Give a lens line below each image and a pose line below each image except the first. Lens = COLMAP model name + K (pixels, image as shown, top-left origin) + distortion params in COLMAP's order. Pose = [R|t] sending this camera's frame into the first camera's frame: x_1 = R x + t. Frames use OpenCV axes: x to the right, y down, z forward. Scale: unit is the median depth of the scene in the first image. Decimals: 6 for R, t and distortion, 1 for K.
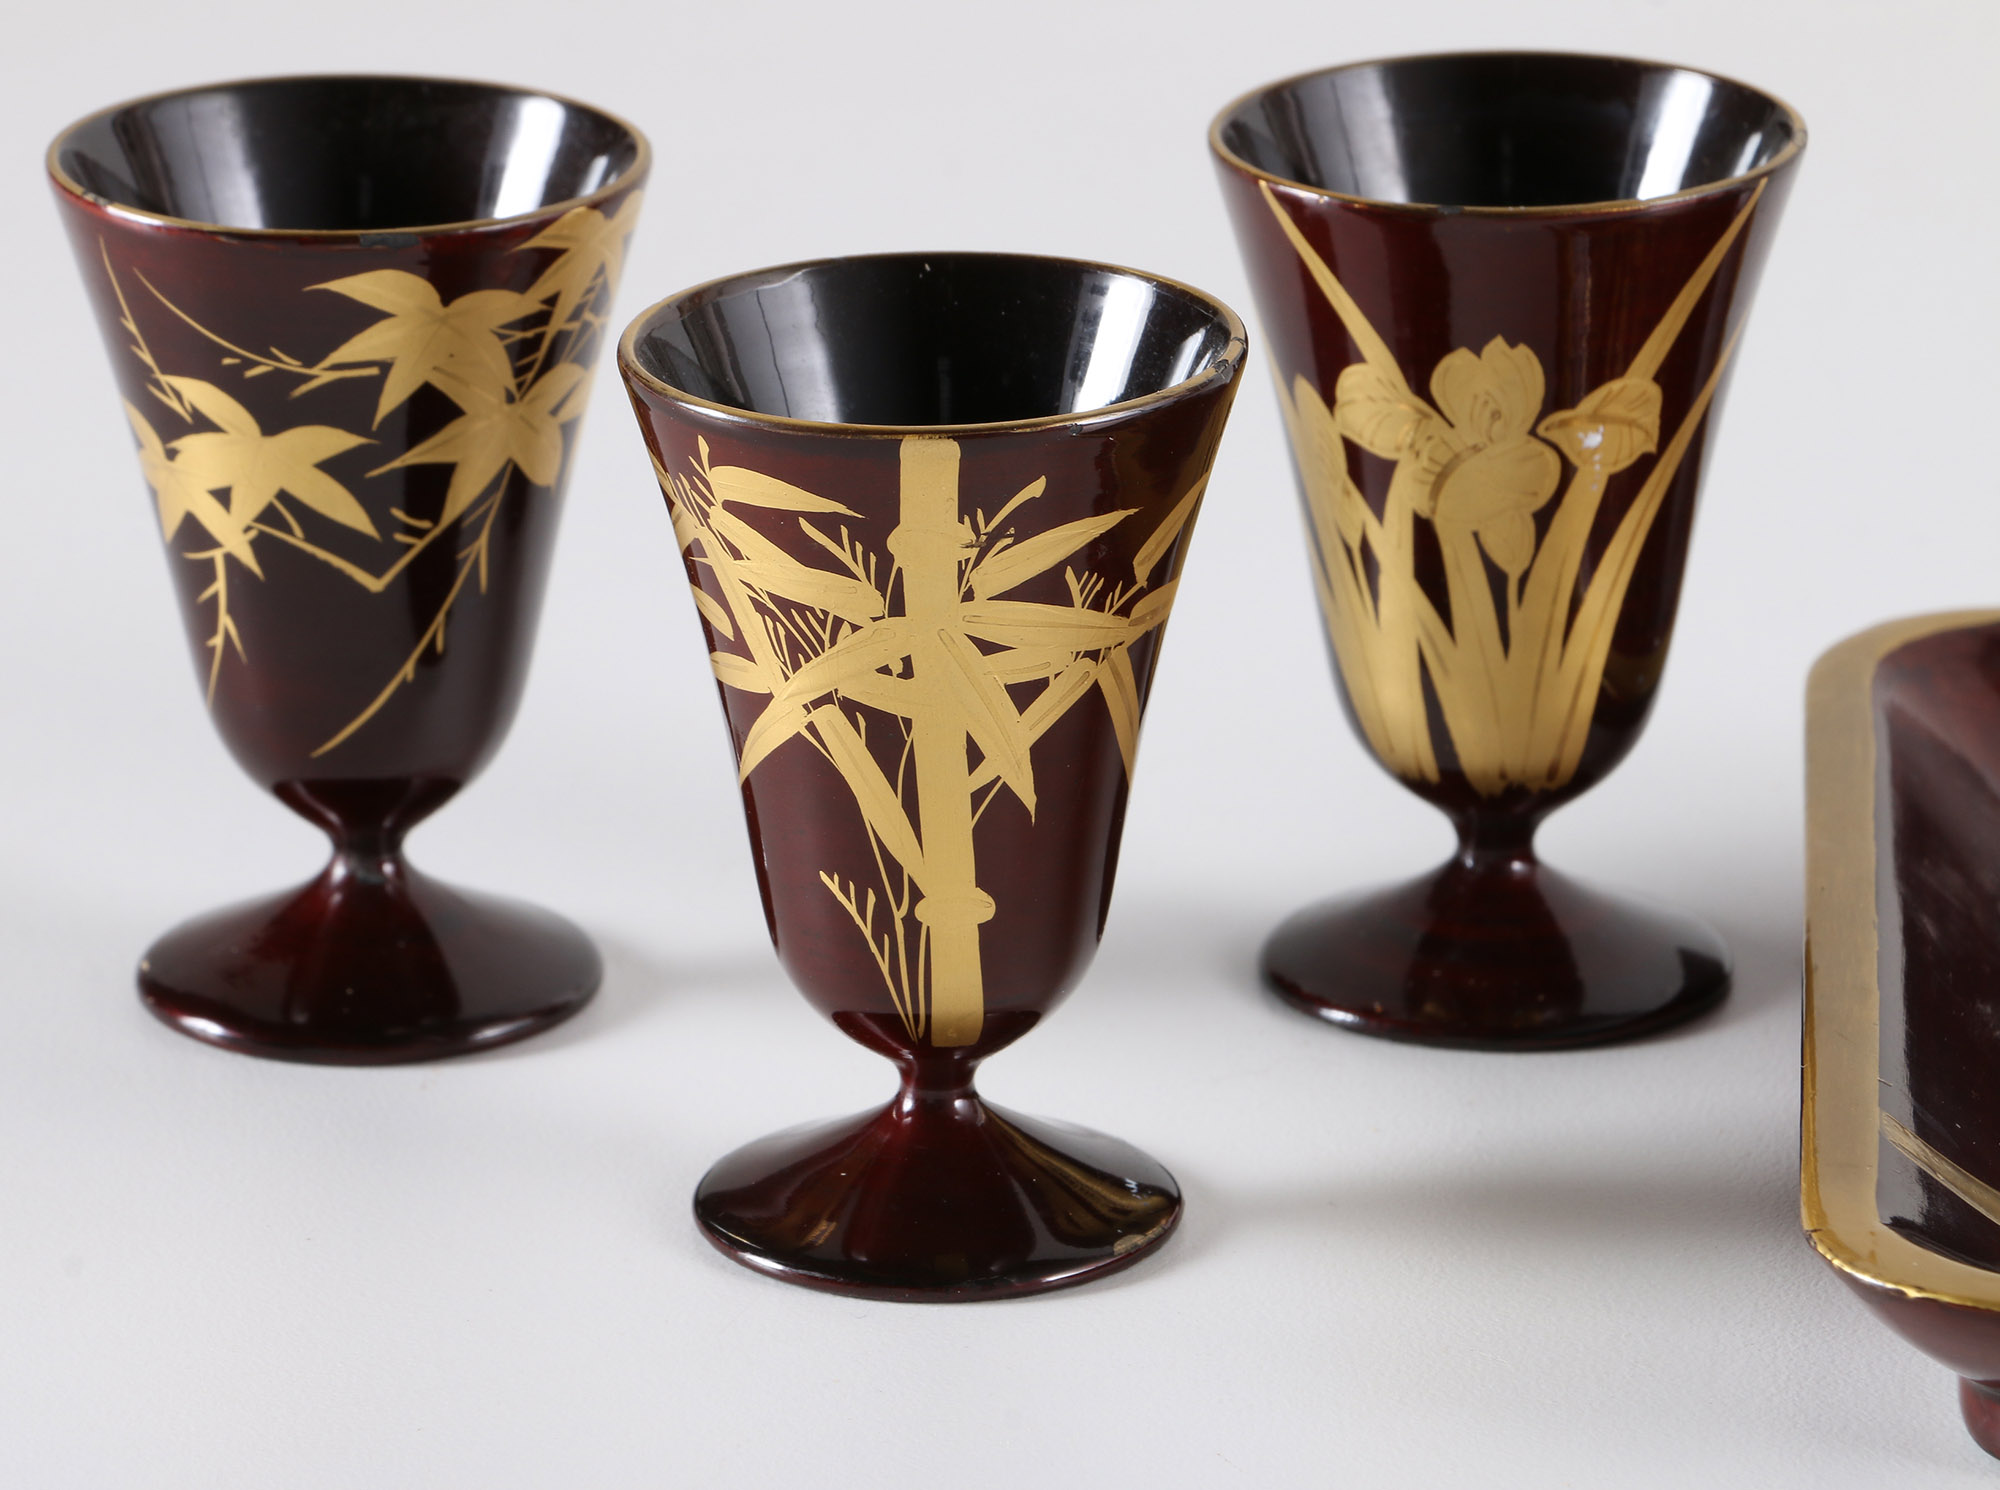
lens RADIAL K [[12013.6, 0, 1000.0], [0, 12013.6, 745.0], [0, 0, 1]] dist [0.452015, 20.516305]
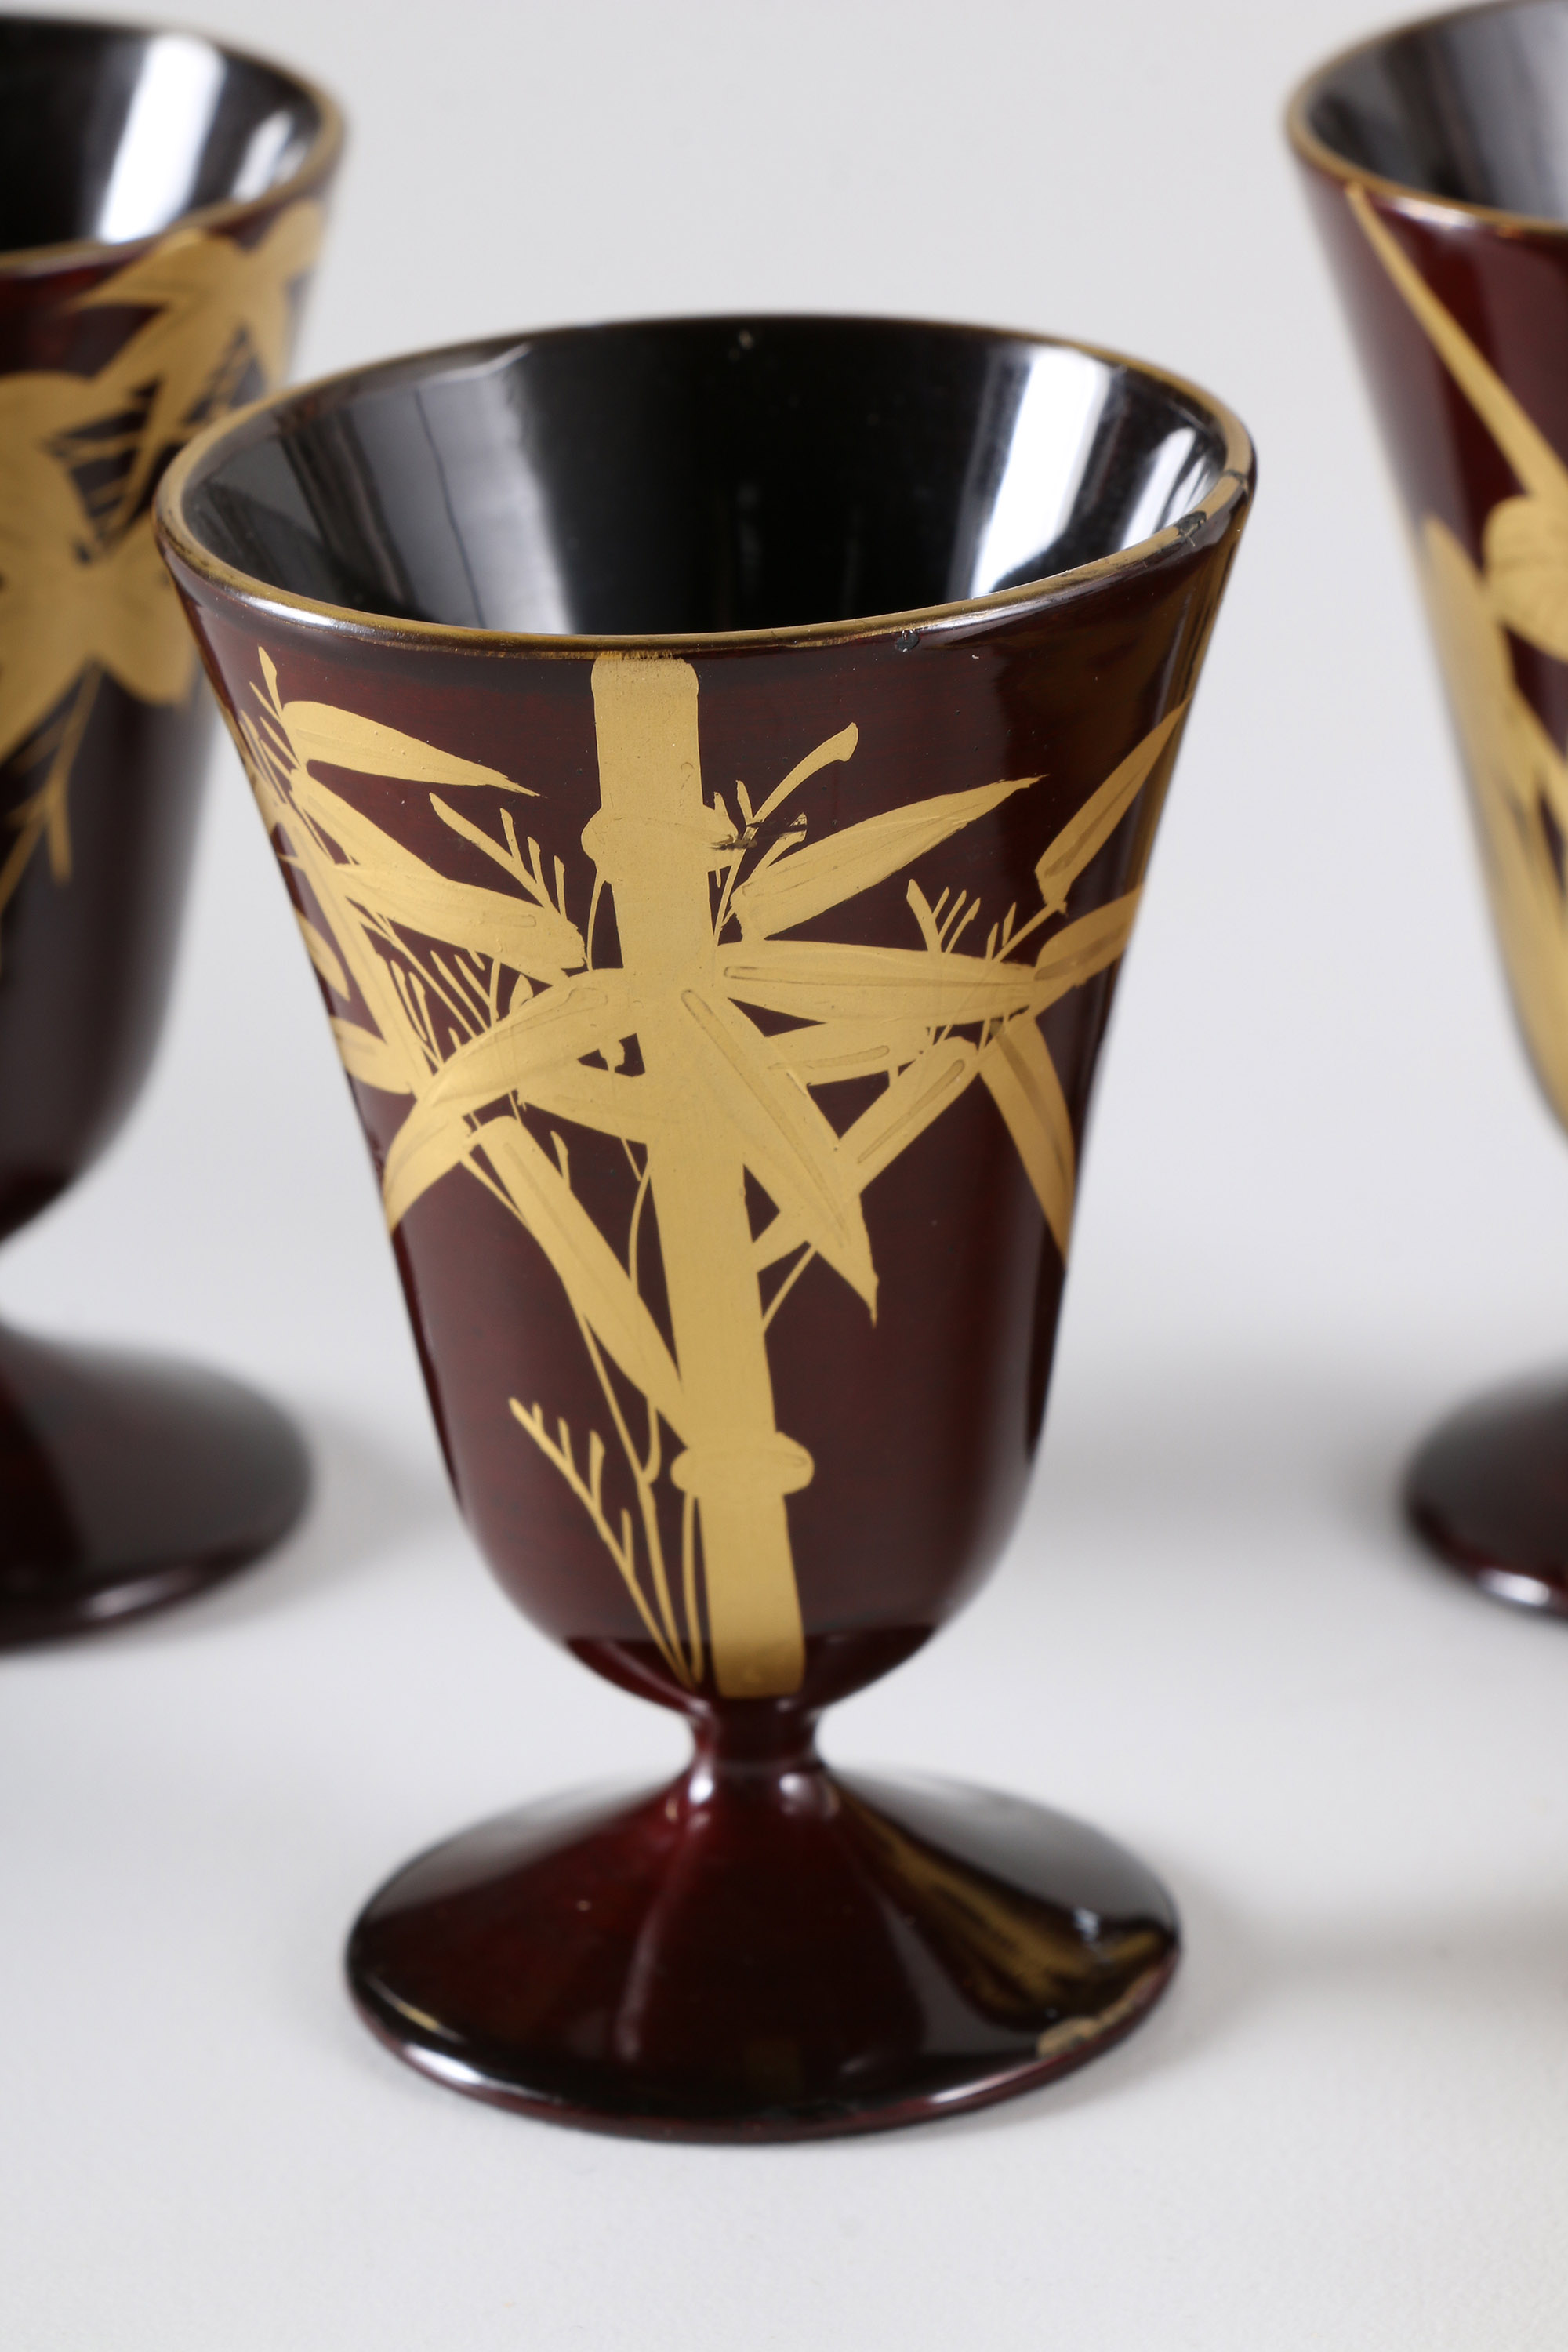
lens RADIAL K [[14965.0, 0, 784.0], [0, 14965.0, 1176.0], [0, 0, 1]] dist [0.337788, -10.974017]
pose [[0.998393, 0.004770, -0.056471, 0.038446], [-0.003528, 0.999750, 0.022068, -0.016014], [0.056563, -0.021834, 0.998160, 0.288360]]
